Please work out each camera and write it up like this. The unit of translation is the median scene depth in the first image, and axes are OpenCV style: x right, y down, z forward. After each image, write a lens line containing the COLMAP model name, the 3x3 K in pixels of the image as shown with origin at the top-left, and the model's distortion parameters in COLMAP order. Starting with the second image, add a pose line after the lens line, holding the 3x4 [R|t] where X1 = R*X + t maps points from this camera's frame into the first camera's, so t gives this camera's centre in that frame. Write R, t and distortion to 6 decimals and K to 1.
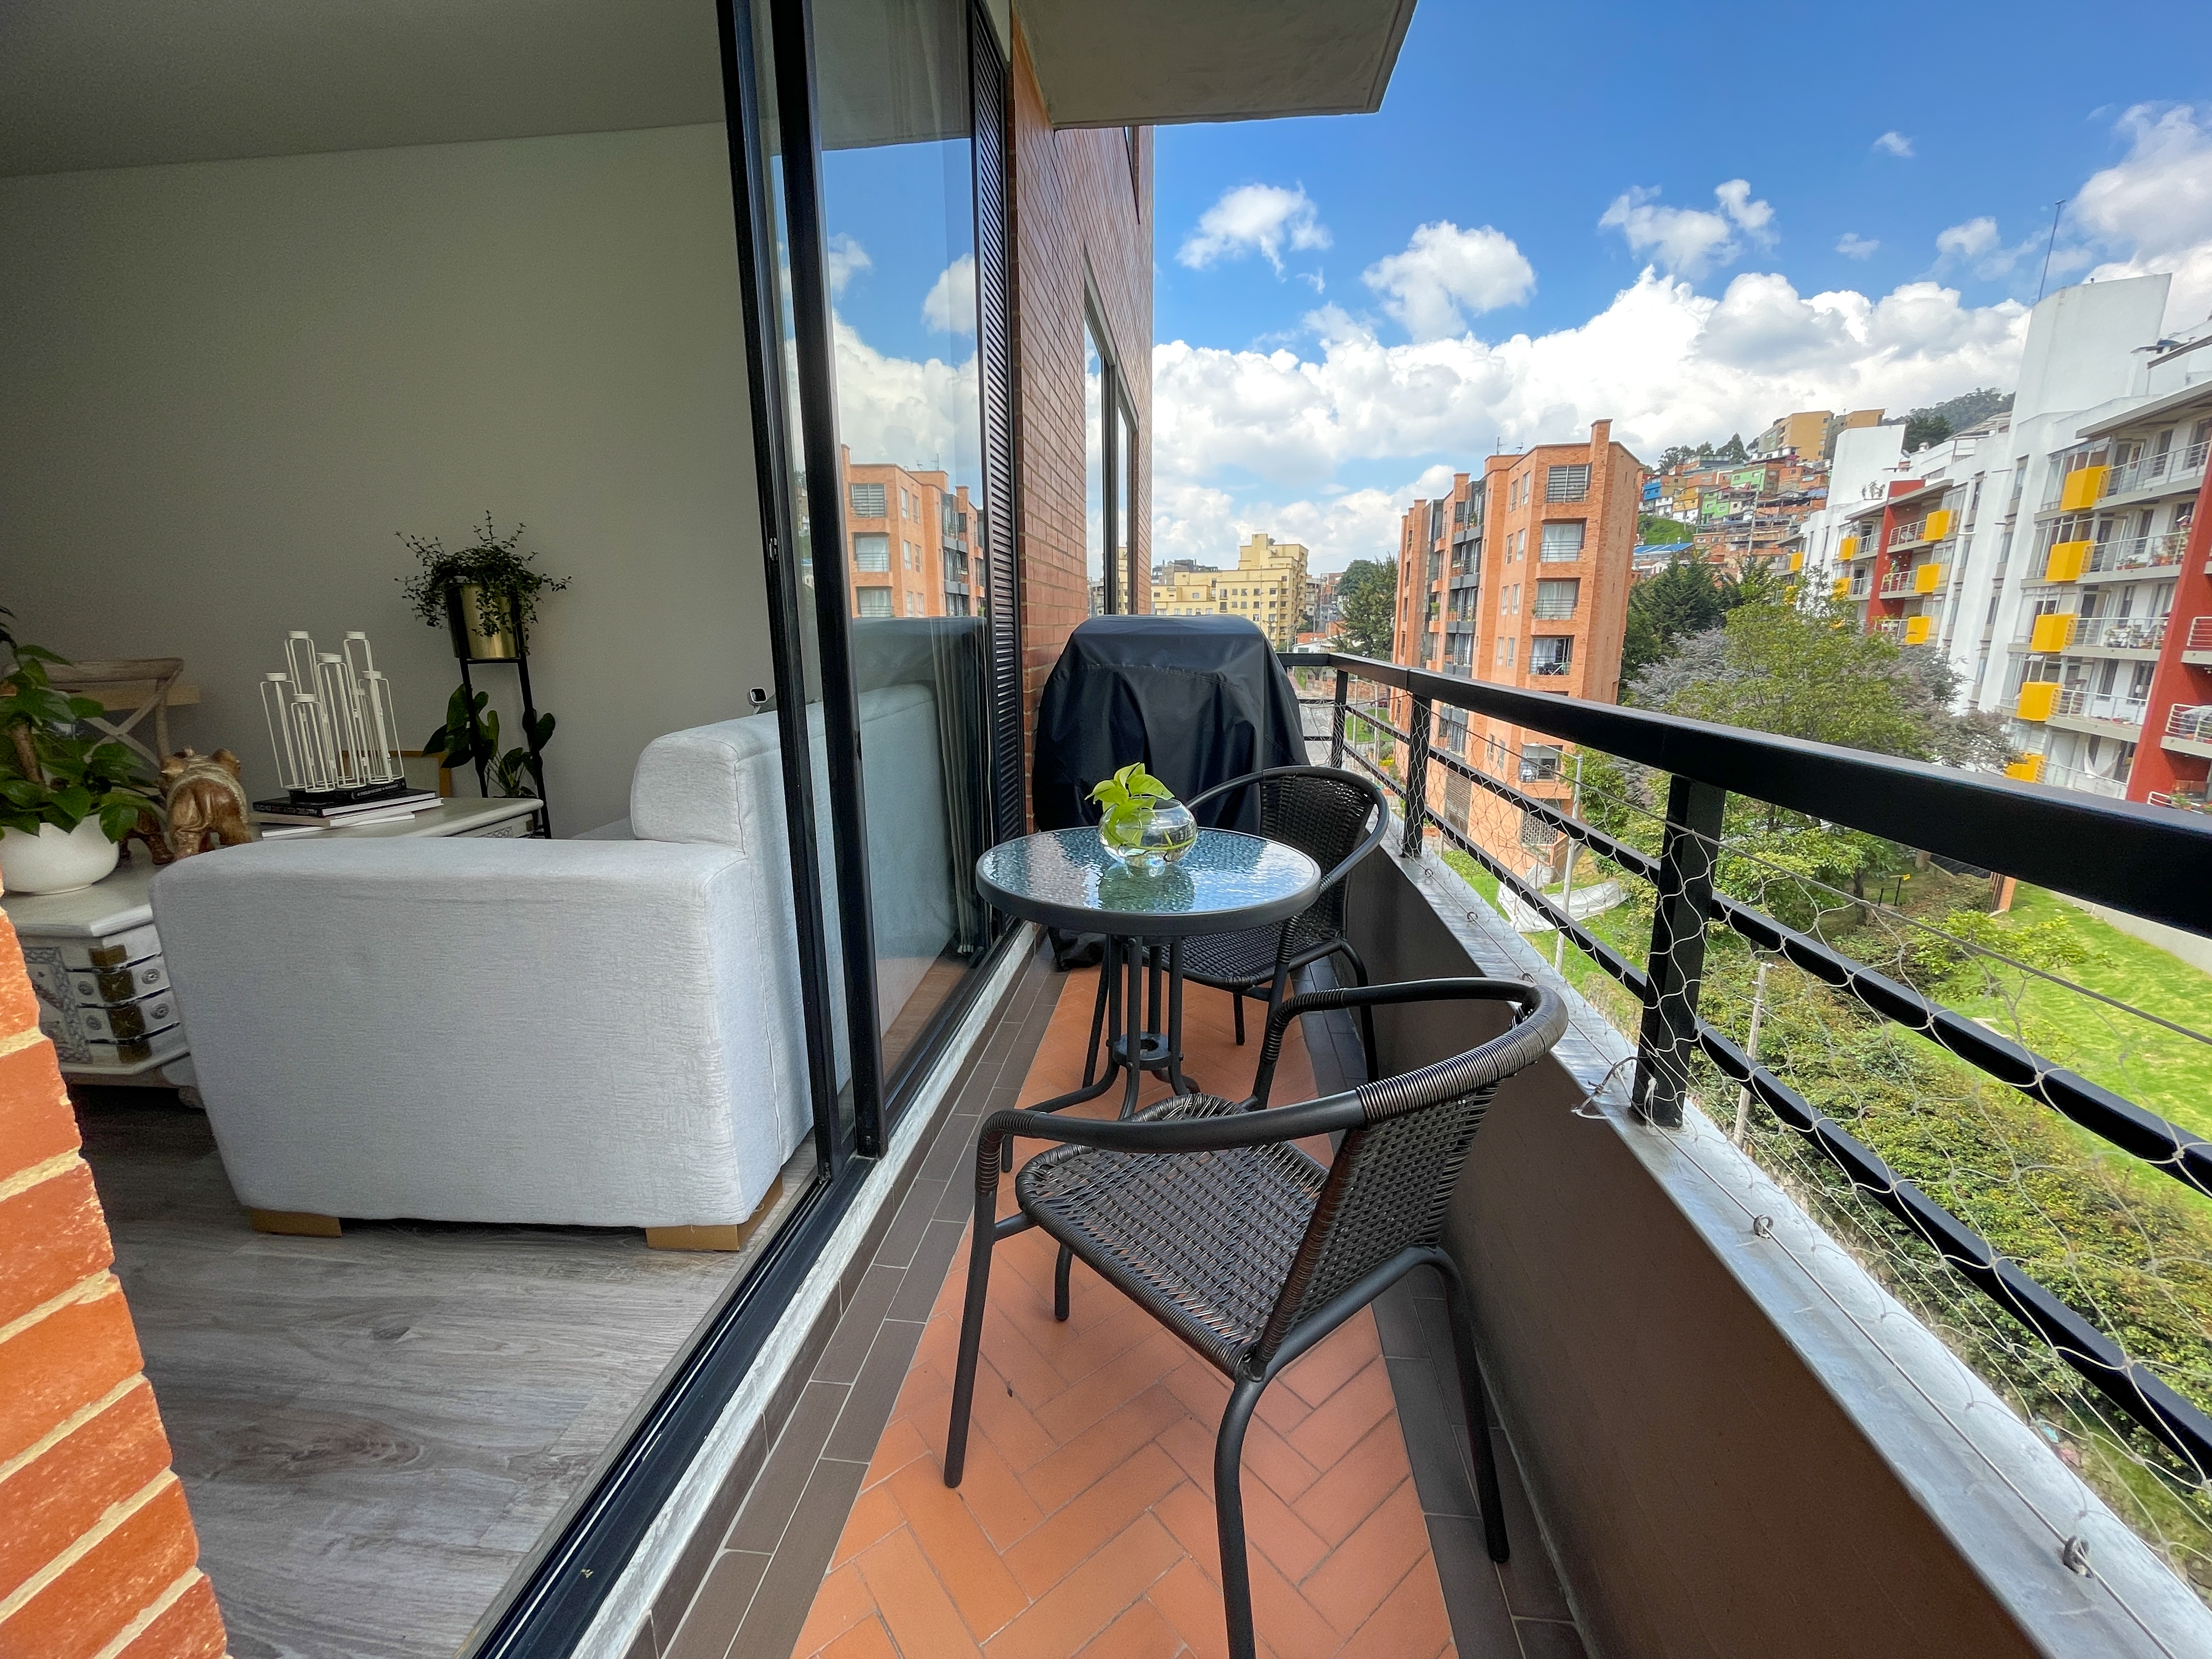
lens RADIAL K [[892.3, 0, 1105.9], [0, 892.3, 825.2], [0, 0, 1]] dist [-0.002537, -0.000040]
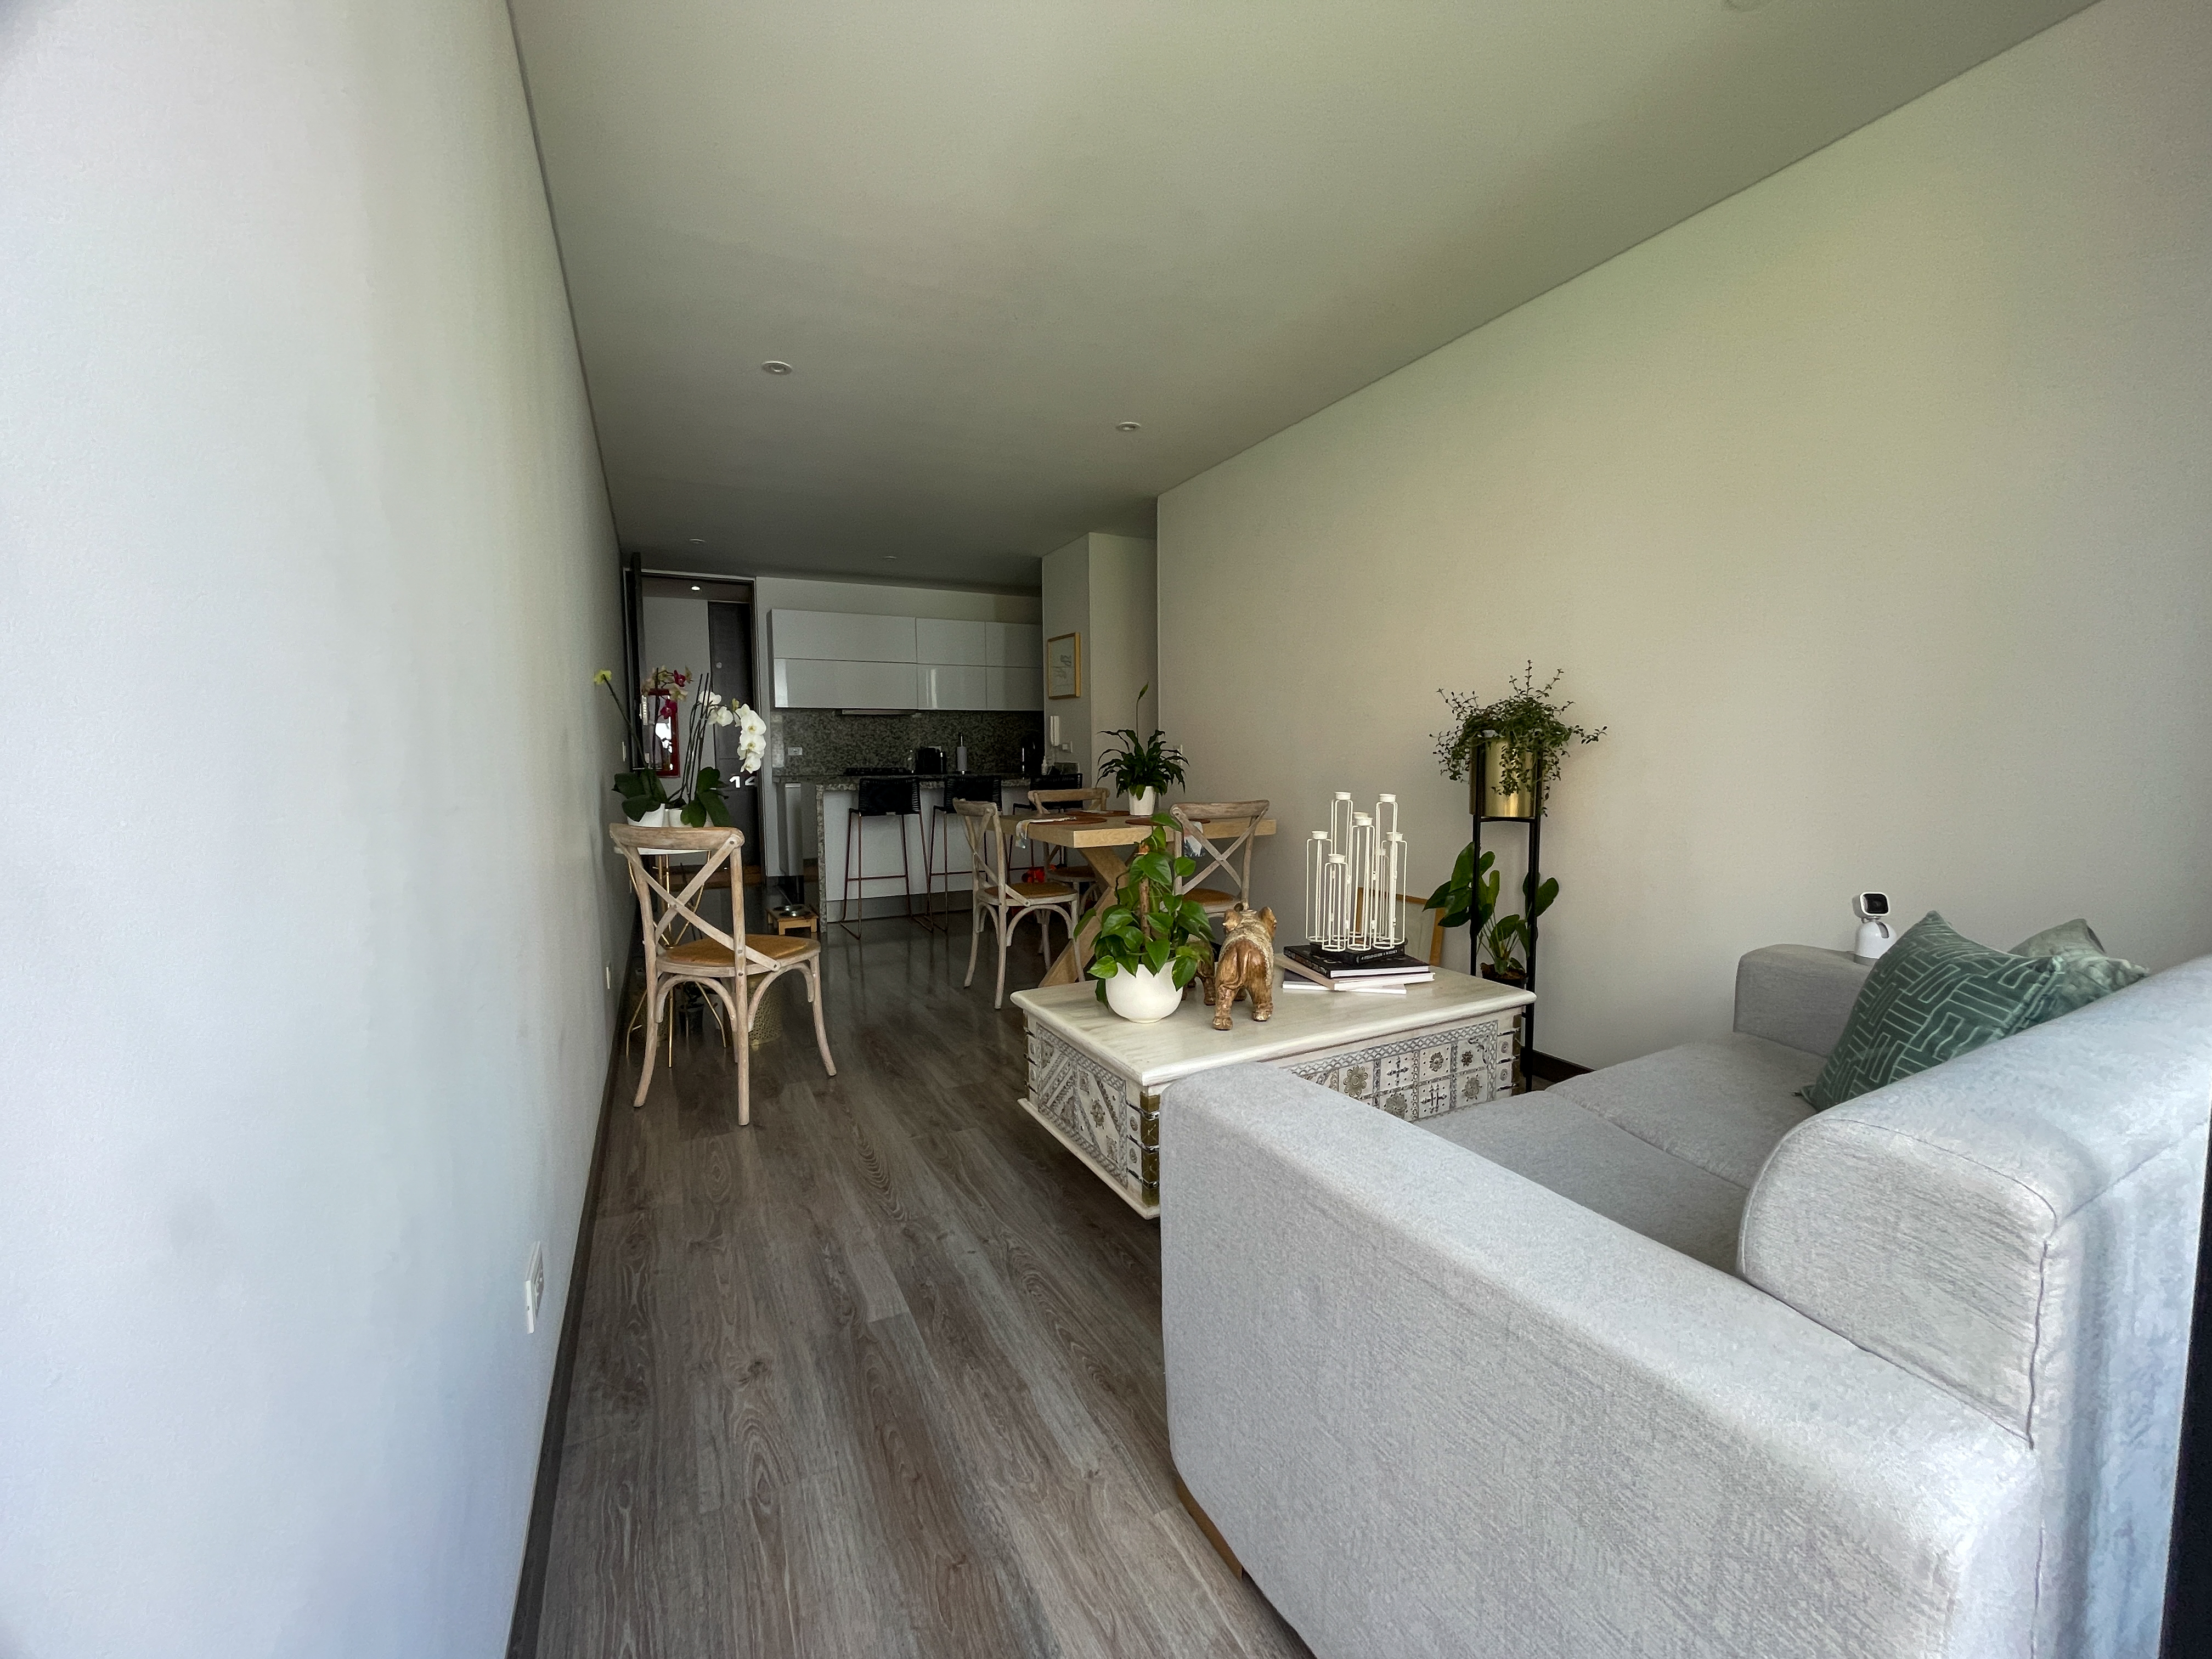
lens RADIAL K [[892.3, 0, 1105.9], [0, 892.3, 825.2], [0, 0, 1]] dist [-0.002537, -0.000040]
pose [[0.540825, 0.070480, -0.838177, -0.173974], [-0.178284, 0.983448, -0.032340, -0.092598], [0.822024, 0.166923, 0.544438, 0.202651]]
